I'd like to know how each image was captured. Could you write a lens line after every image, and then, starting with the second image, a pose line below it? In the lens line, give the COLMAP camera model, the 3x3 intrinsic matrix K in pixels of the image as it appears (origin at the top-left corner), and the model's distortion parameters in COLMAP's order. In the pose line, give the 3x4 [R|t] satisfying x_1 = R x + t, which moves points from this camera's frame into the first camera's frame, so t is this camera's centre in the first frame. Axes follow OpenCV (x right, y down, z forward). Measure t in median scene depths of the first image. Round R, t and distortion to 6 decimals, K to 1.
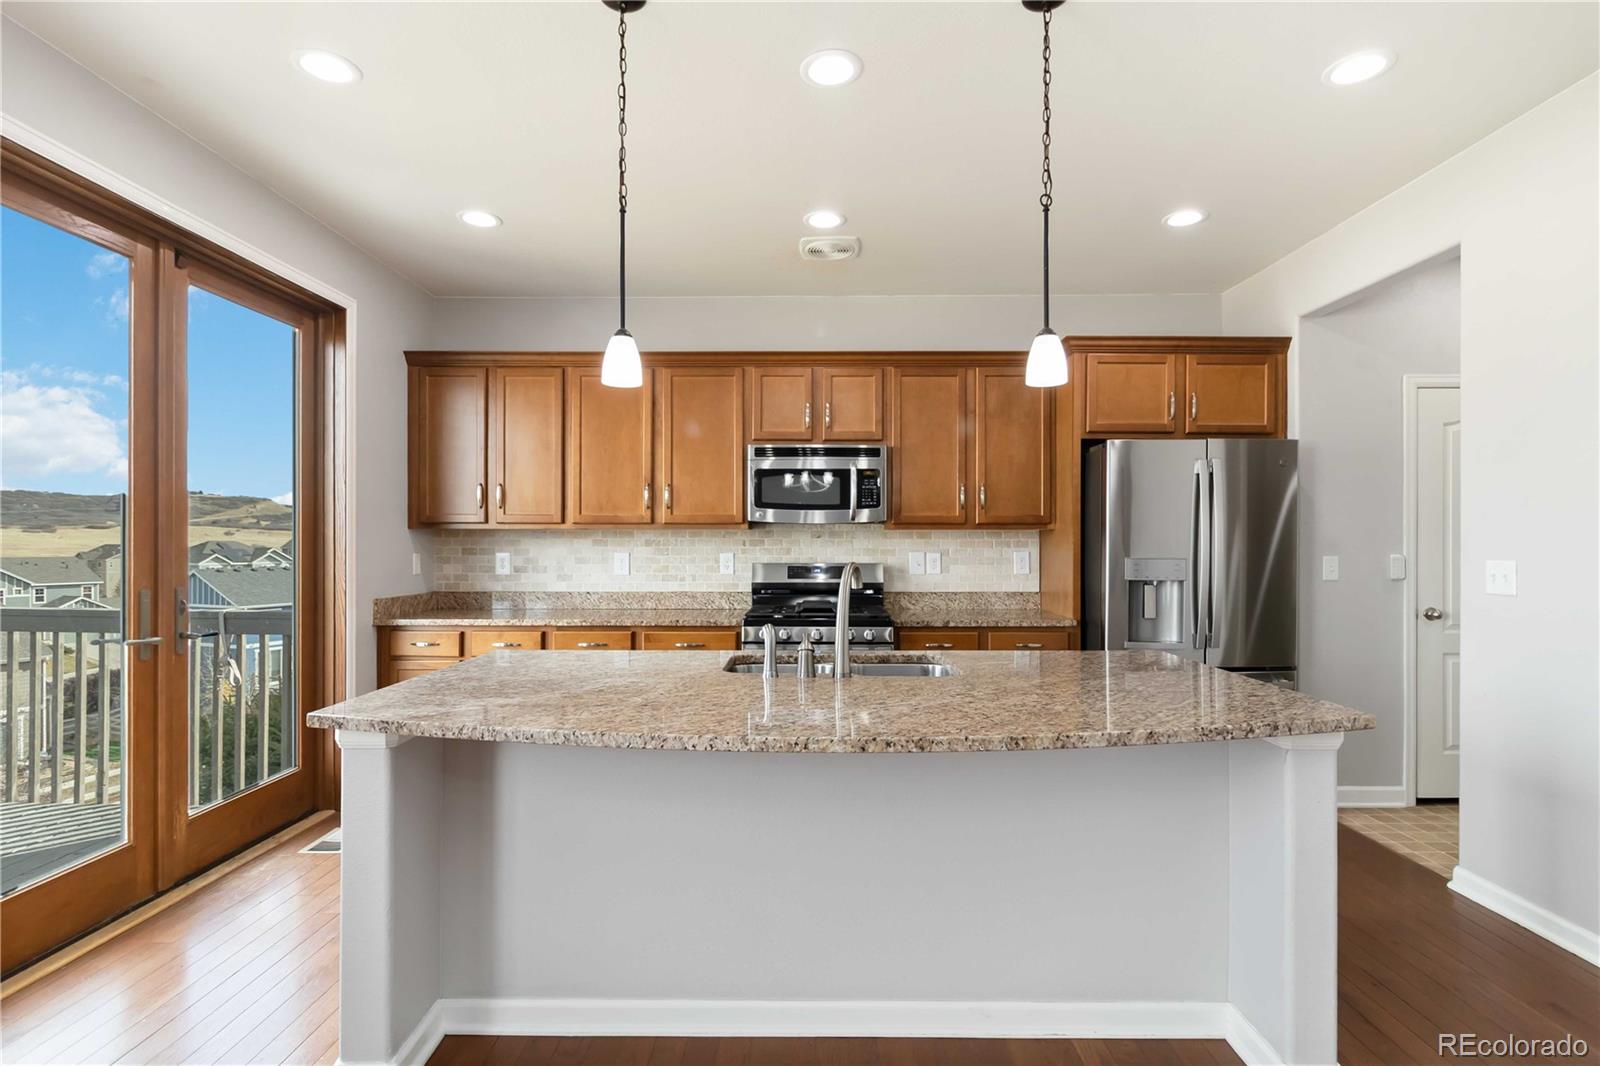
lens RADIAL K [[782.3, 0, 800.5], [0, 782.3, 541.6], [0, 0, 1]] dist [-0.004987, -0.000250]
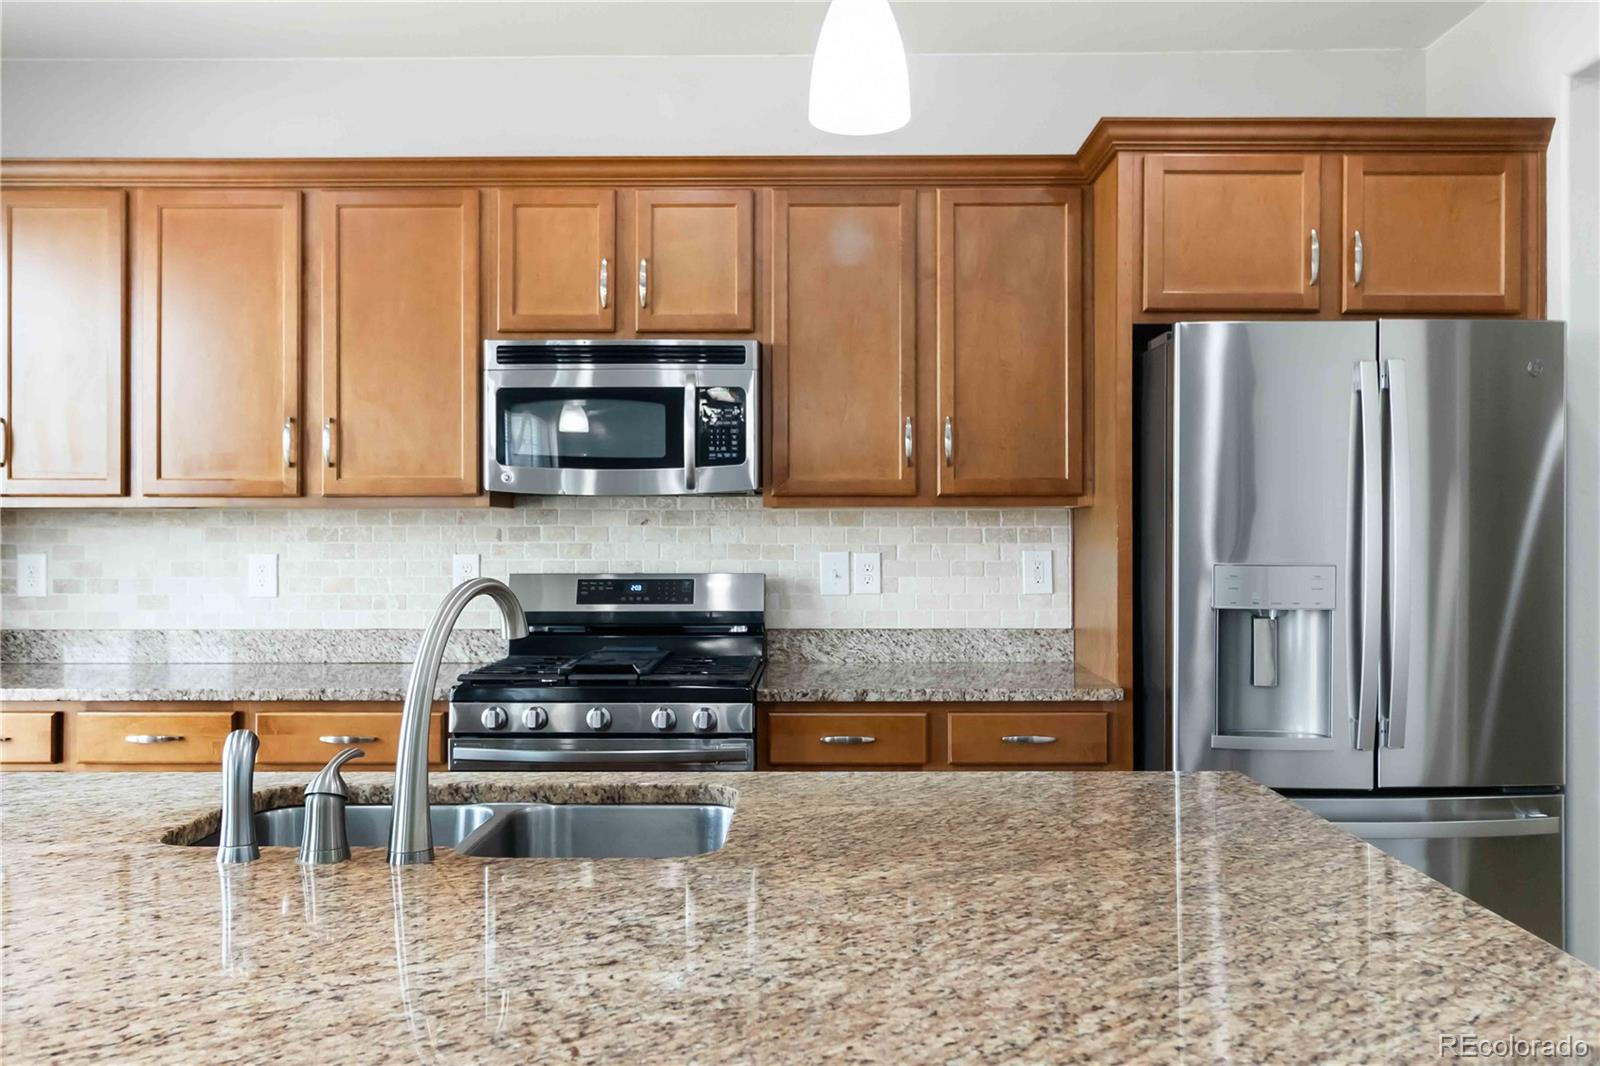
lens RADIAL K [[1265.8, 0, 803.7], [0, 1265.8, 521.6], [0, 0, 1]] dist [-0.001253, 0.006968]
pose [[0.999999, -0.001574, -0.000358, 0.139486], [0.001571, 0.999964, -0.008343, 0.000831], [0.000371, 0.008343, 0.999965, 0.180035]]
